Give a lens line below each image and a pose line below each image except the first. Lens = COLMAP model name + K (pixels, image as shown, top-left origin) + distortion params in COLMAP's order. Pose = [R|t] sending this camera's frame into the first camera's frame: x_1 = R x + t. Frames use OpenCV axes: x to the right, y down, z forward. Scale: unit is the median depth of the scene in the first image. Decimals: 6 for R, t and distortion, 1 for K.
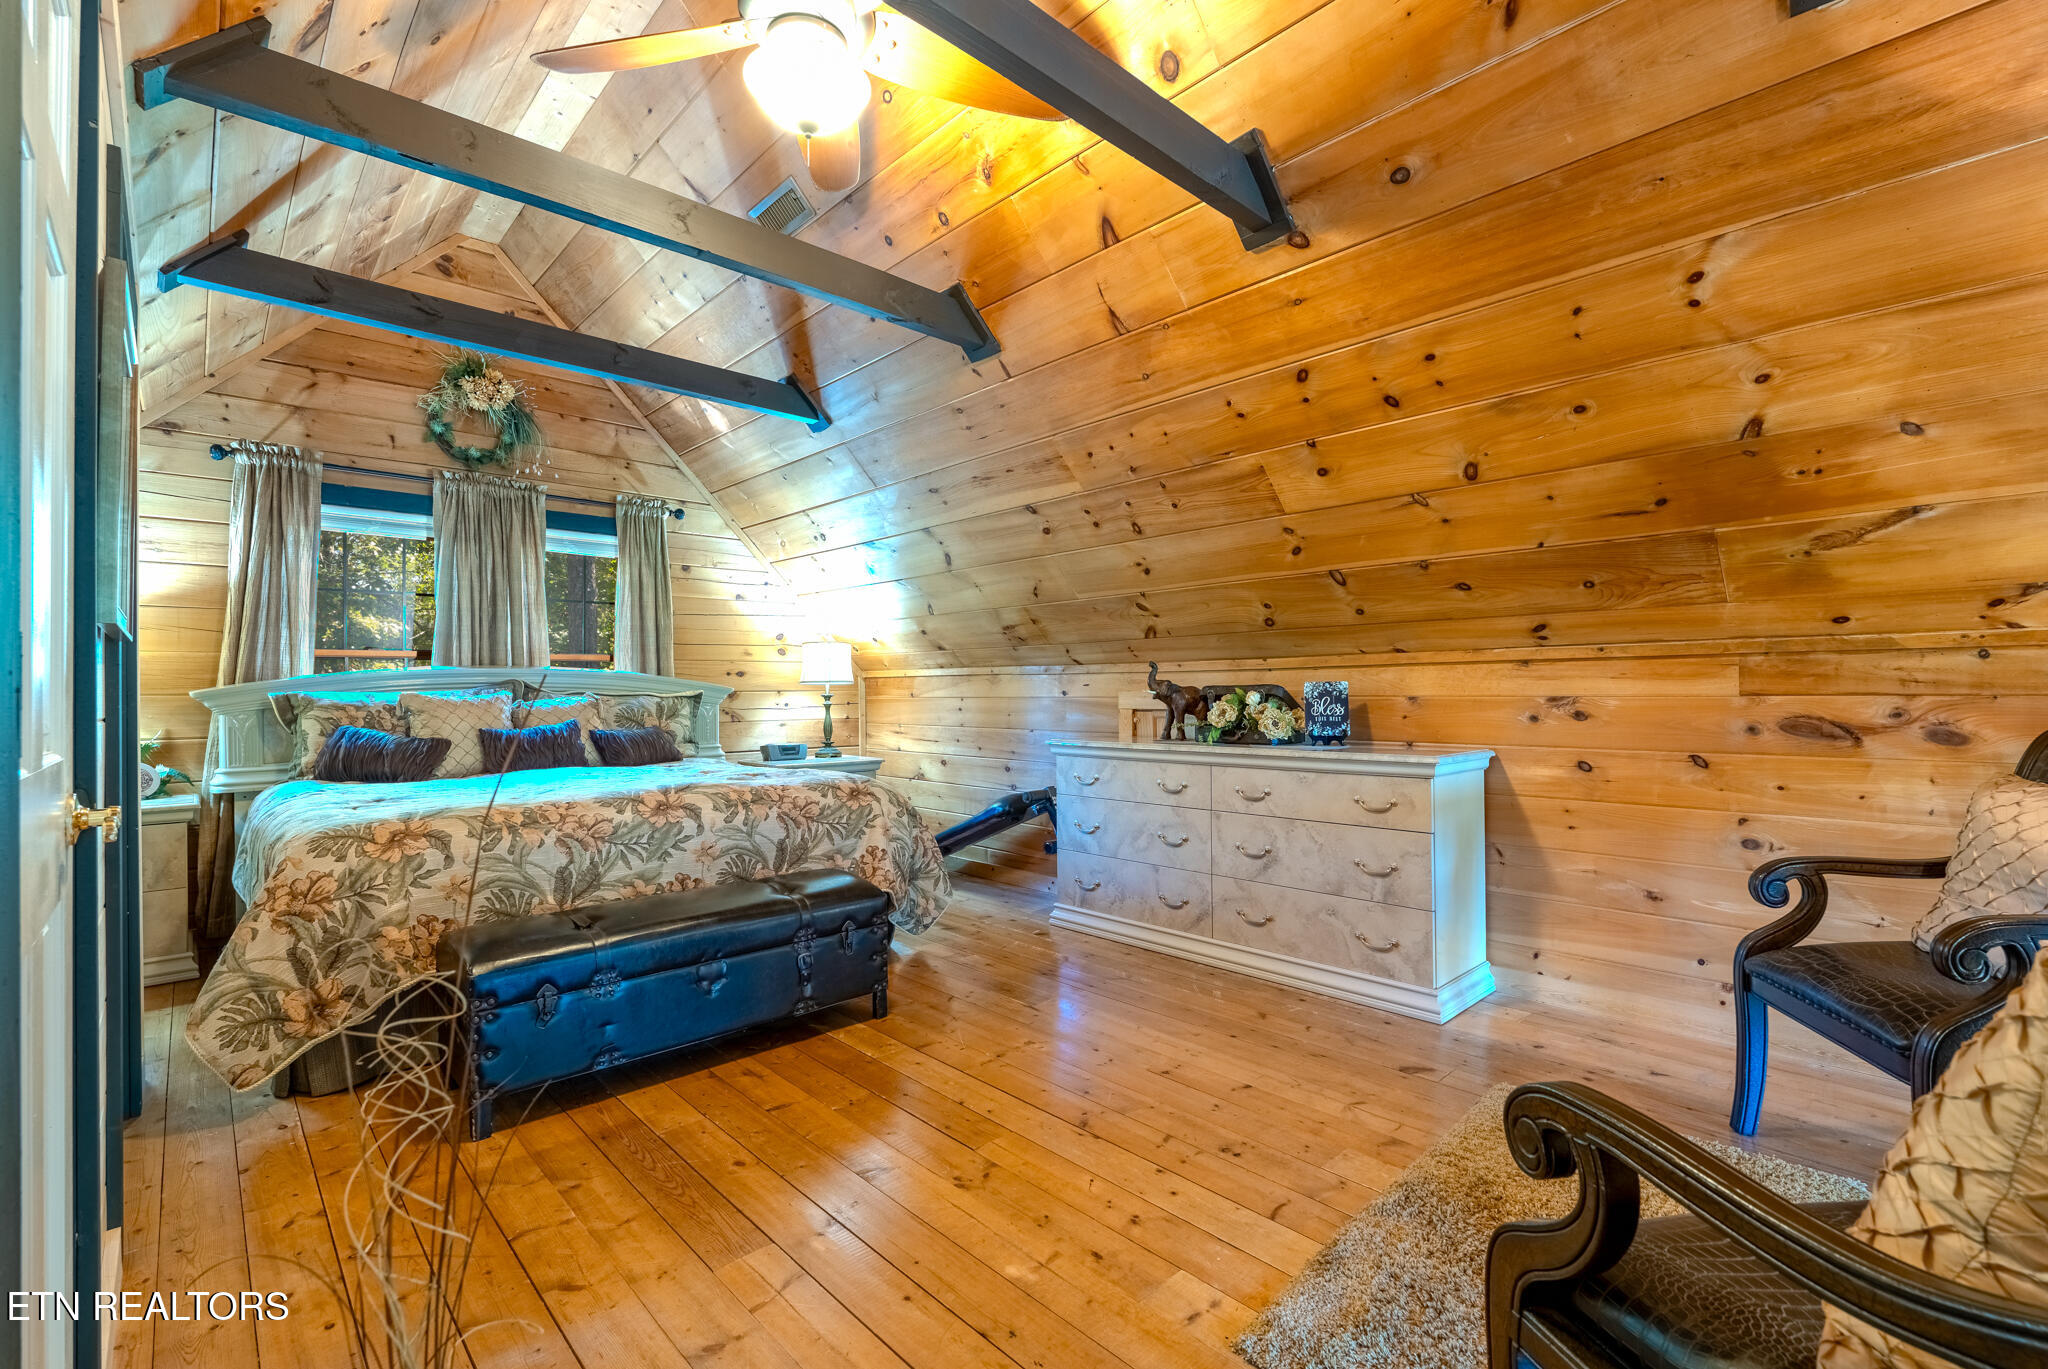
lens RADIAL K [[893.5, 0, 1027.9], [0, 893.5, 680.1], [0, 0, 1]] dist [-0.001819, -0.000116]
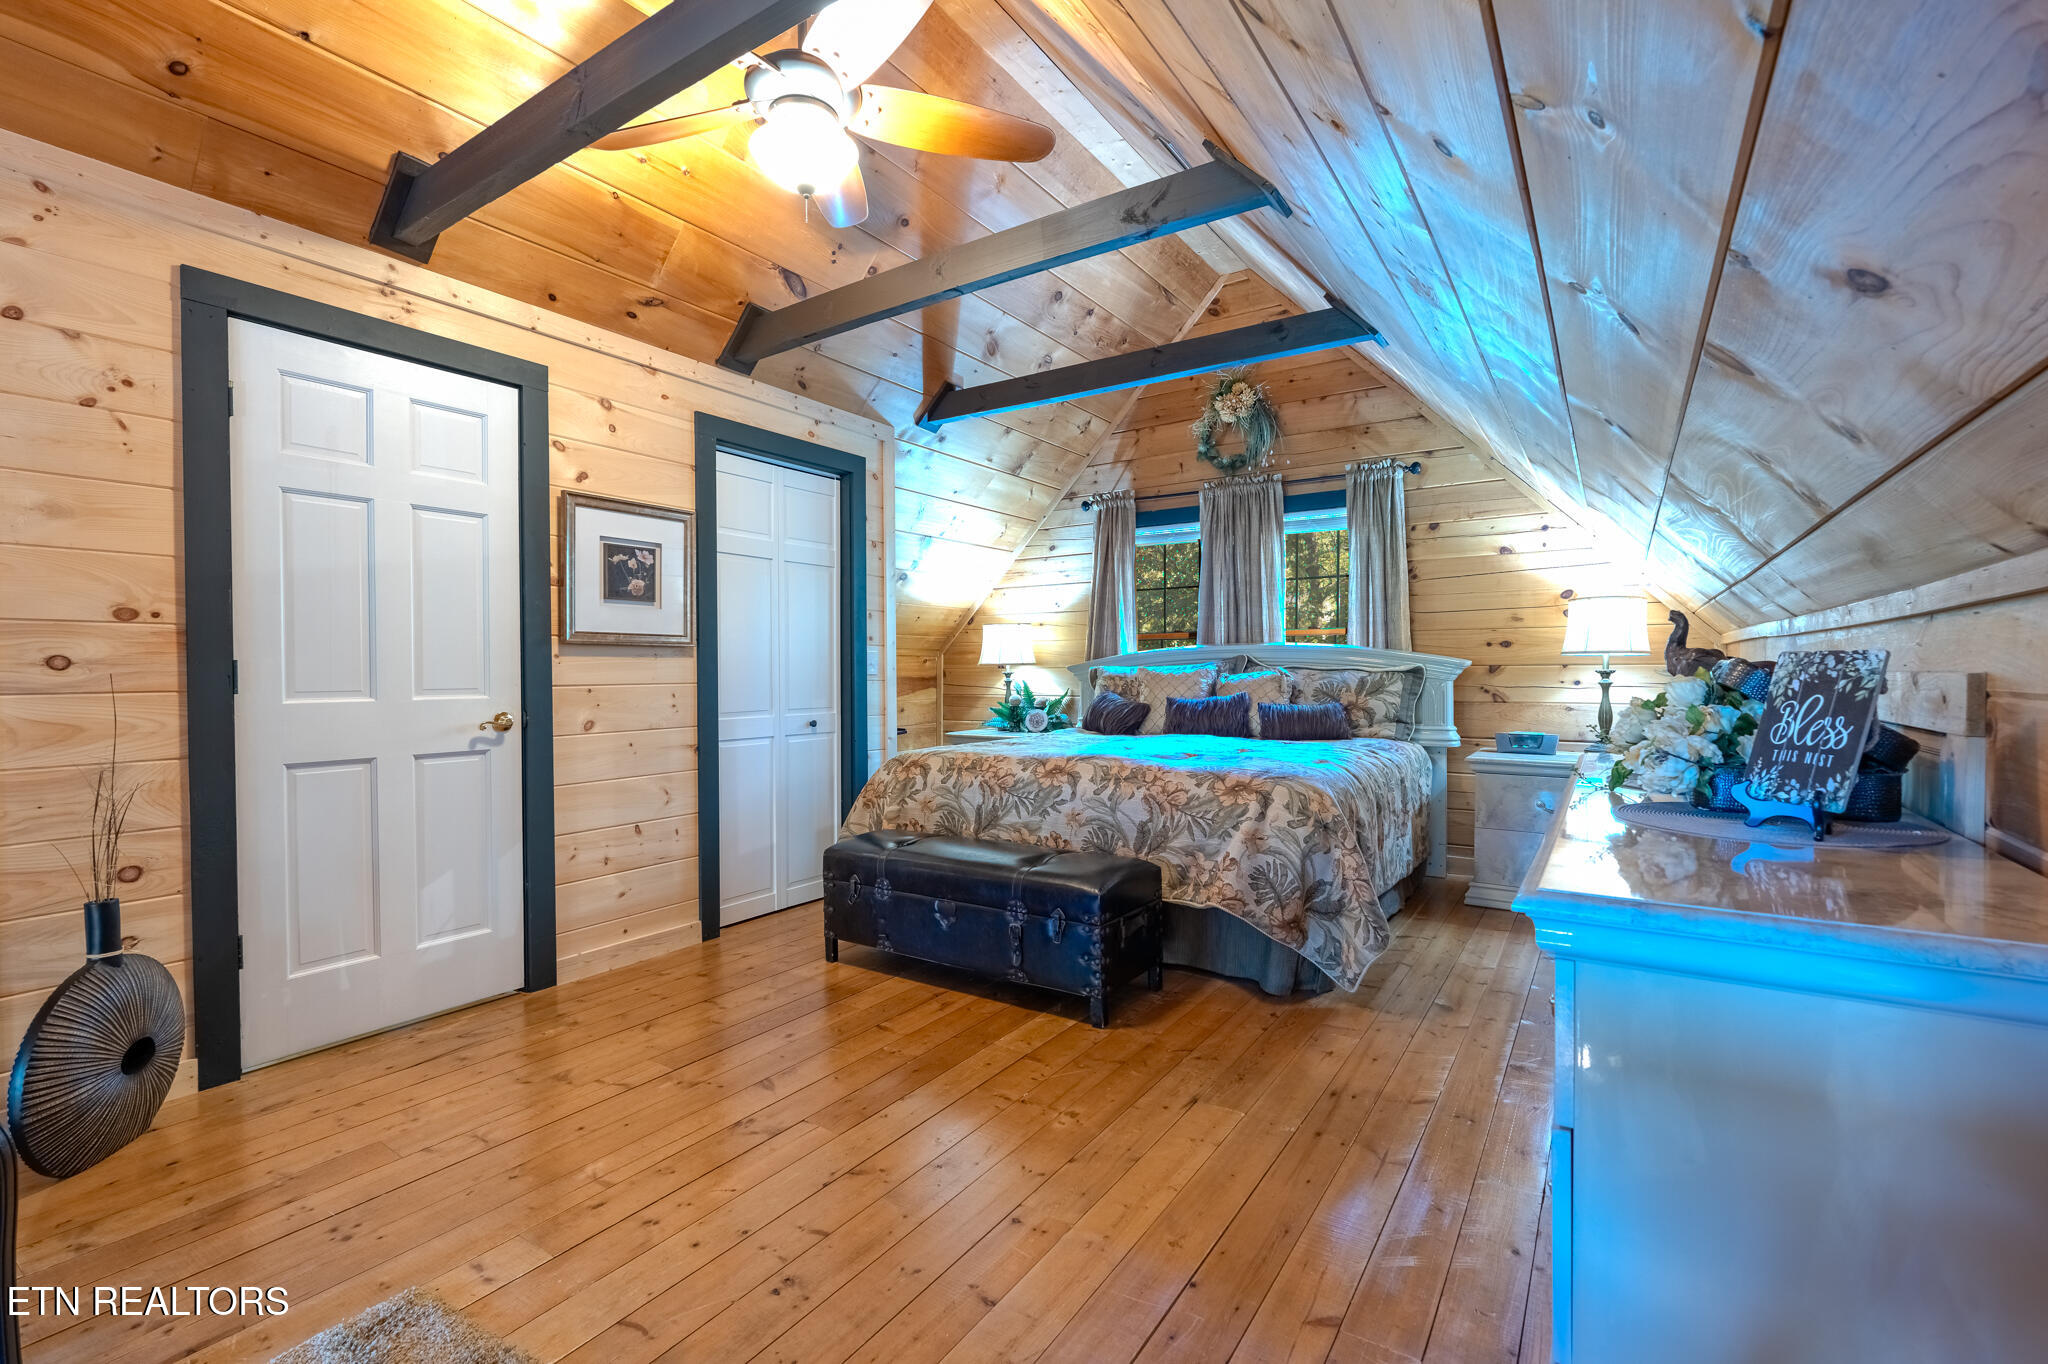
lens RADIAL K [[893.5, 0, 1027.9], [0, 893.5, 677.6], [0, 0, 1]] dist [-0.001819, -0.000116]
pose [[0.234134, 0.016099, -0.972071, 0.533004], [0.016305, 0.999657, 0.020483, -0.000035], [0.972067, -0.020646, 0.233792, 0.549556]]
